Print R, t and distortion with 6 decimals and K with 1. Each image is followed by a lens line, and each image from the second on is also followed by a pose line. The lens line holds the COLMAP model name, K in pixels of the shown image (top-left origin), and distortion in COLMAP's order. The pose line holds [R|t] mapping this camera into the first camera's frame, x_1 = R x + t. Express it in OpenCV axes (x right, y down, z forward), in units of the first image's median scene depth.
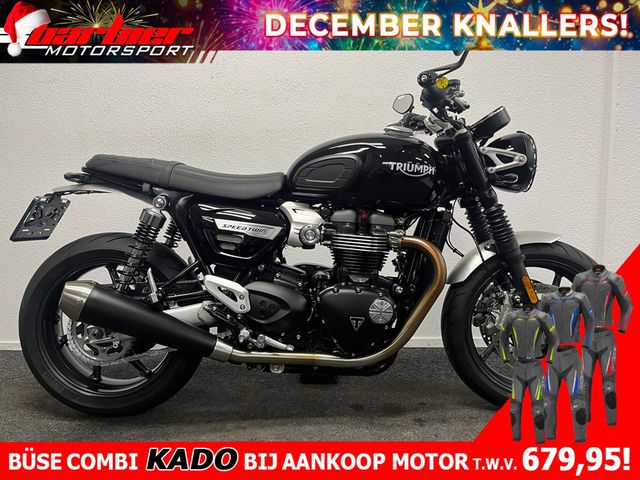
lens RADIAL K [[474.4, 0, 296.5], [0, 474.4, 240.0], [0, 0, 1]] dist [0.043093, -0.003016]
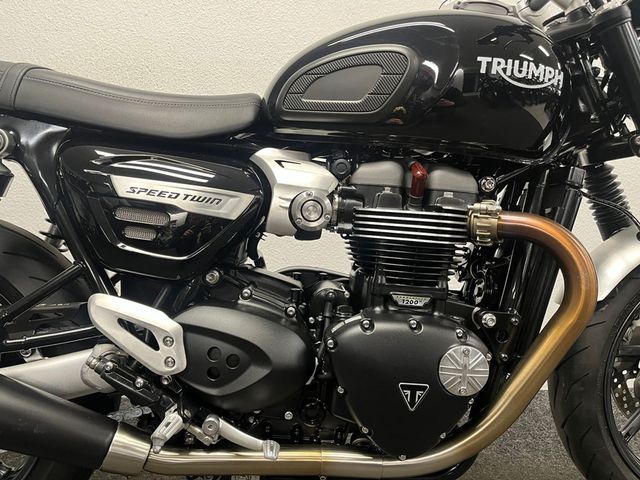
lens RADIAL K [[474.4, 0, 296.5], [0, 474.4, 240.0], [0, 0, 1]] dist [0.043093, -0.003016]
pose [[0.999665, -0.002345, 0.025785, 0.000055], [0.002476, 0.999984, -0.005034, 0.022241], [-0.025773, 0.005096, 0.999655, 0.505093]]
